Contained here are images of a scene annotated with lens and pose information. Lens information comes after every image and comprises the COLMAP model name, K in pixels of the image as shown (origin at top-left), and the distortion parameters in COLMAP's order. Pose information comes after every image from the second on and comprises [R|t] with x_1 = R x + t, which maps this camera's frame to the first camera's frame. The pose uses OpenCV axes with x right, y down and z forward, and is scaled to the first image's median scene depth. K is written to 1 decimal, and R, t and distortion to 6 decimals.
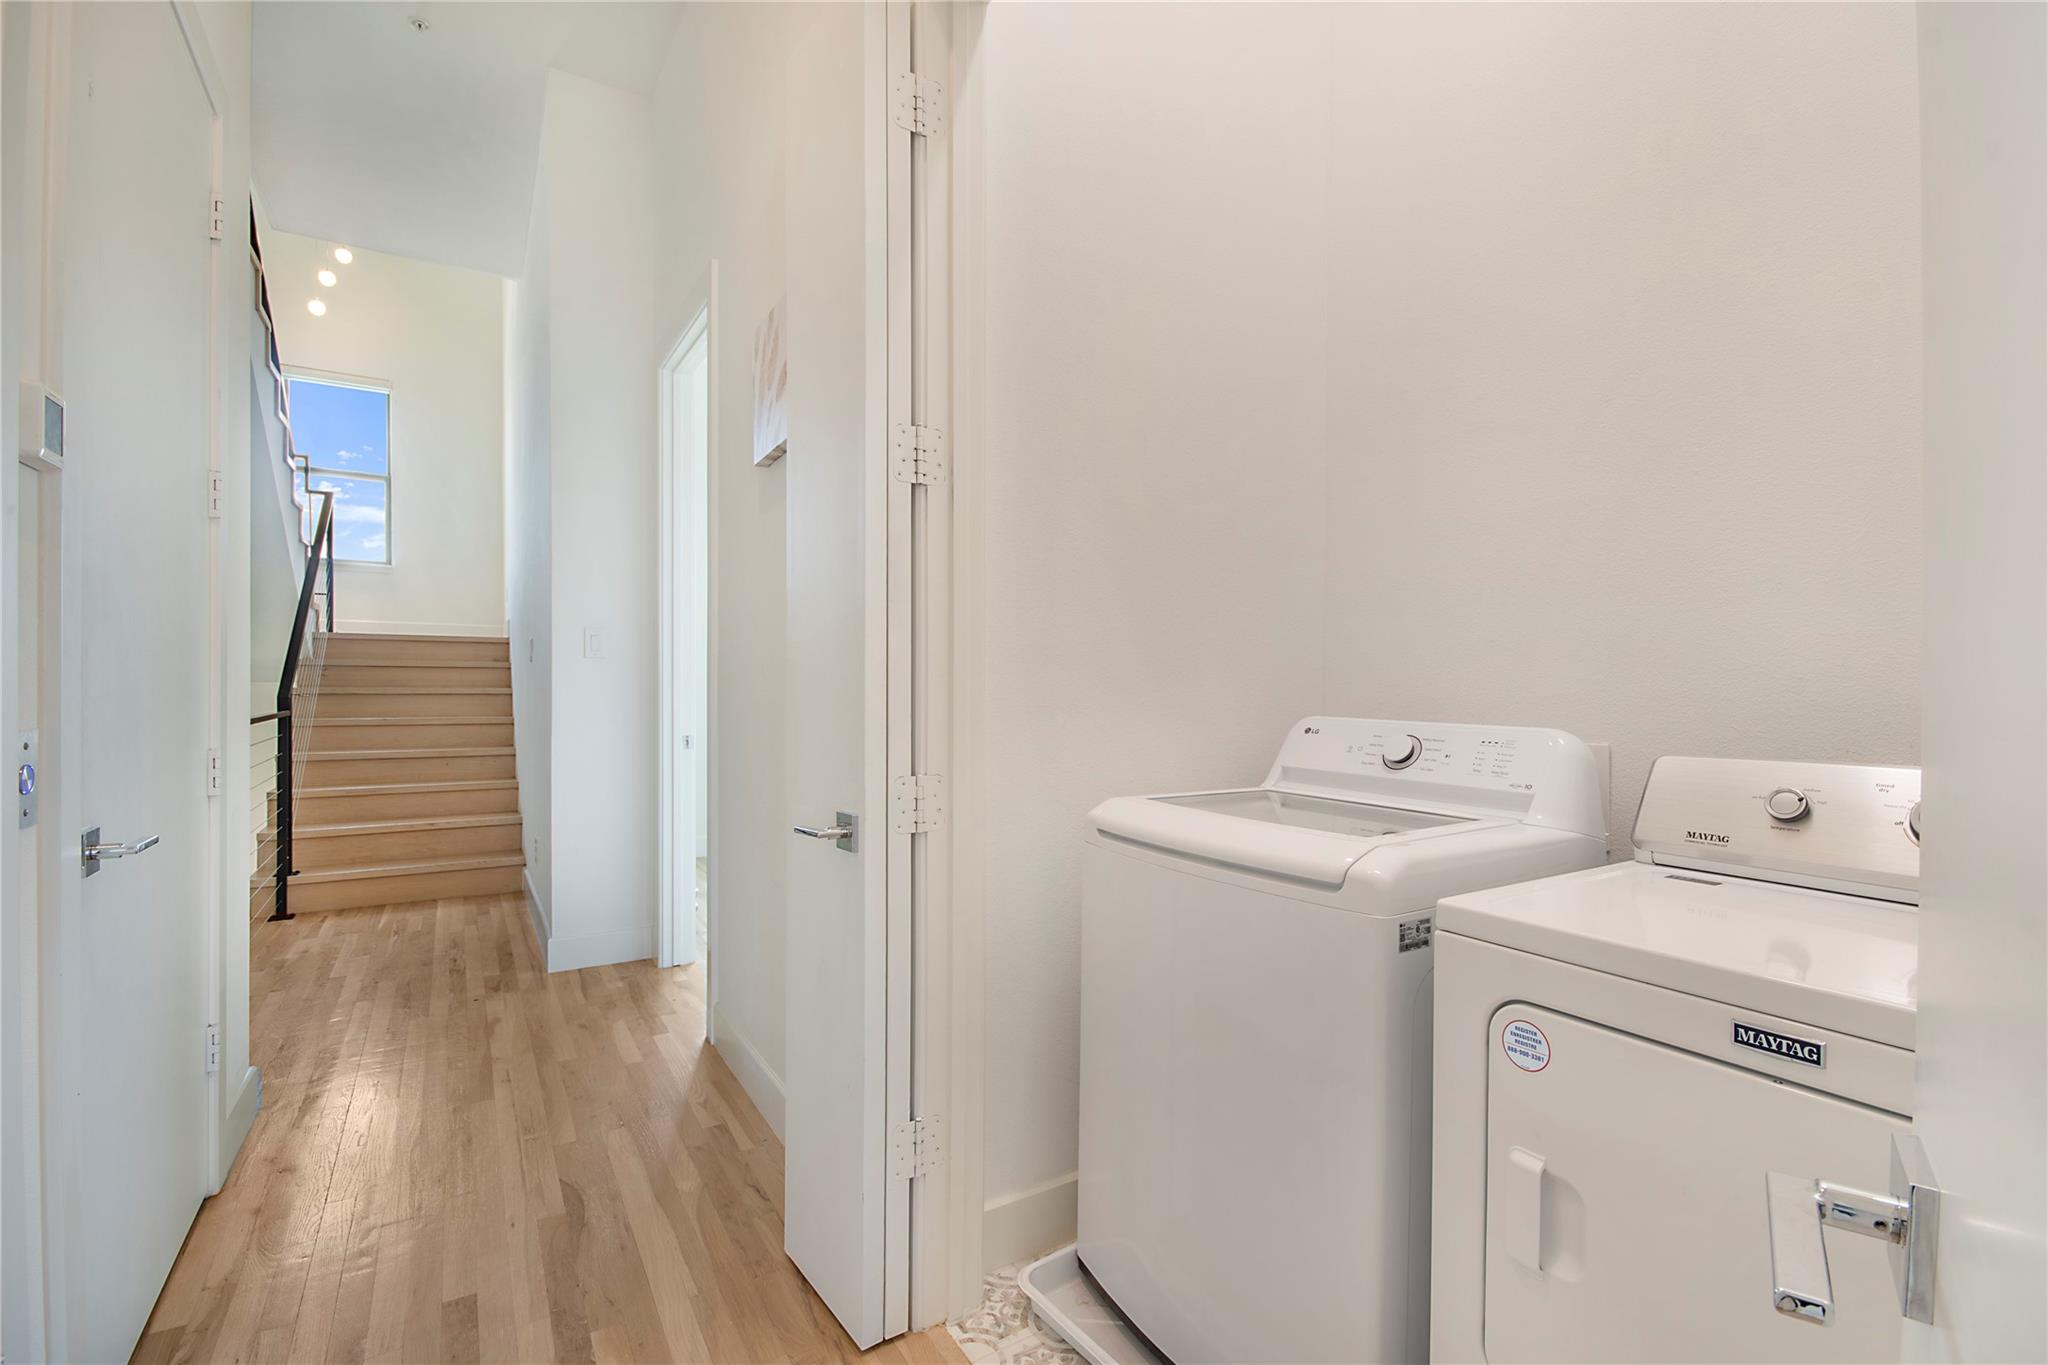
lens RADIAL K [[905.9, 0, 1028.7], [0, 905.9, 689.6], [0, 0, 1]] dist [0.000268, -0.001225]
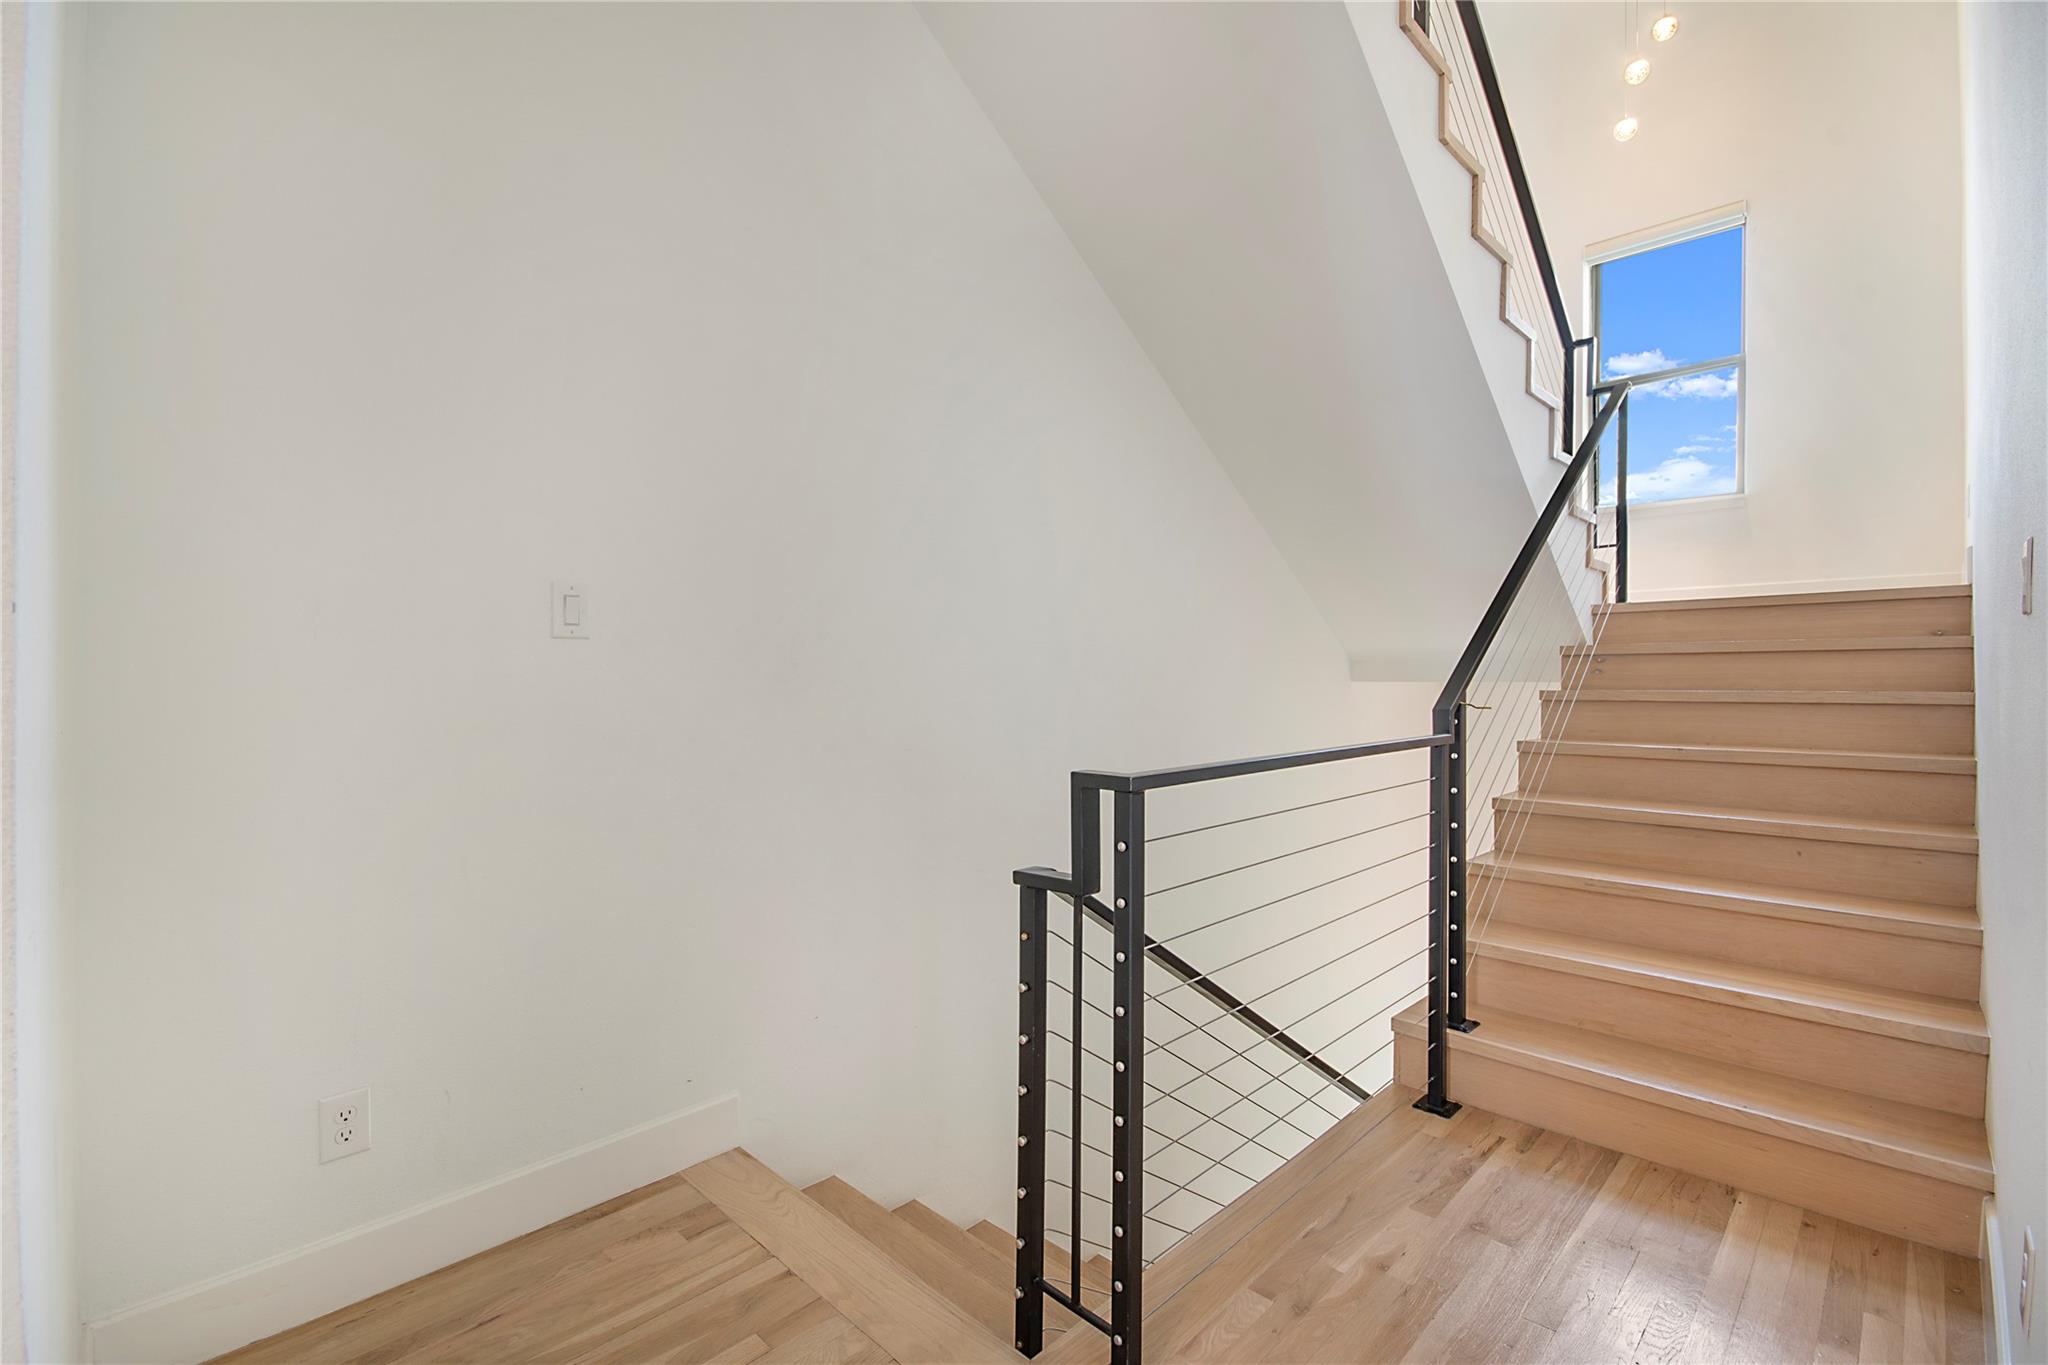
lens RADIAL K [[905.9, 0, 1029.8], [0, 905.9, 684.6], [0, 0, 1]] dist [0.000268, -0.001225]
pose [[0.223852, -0.002123, -0.974621, -0.253779], [-0.002229, 0.999994, -0.002690, -0.003248], [0.974621, 0.002775, 0.223846, 0.471718]]
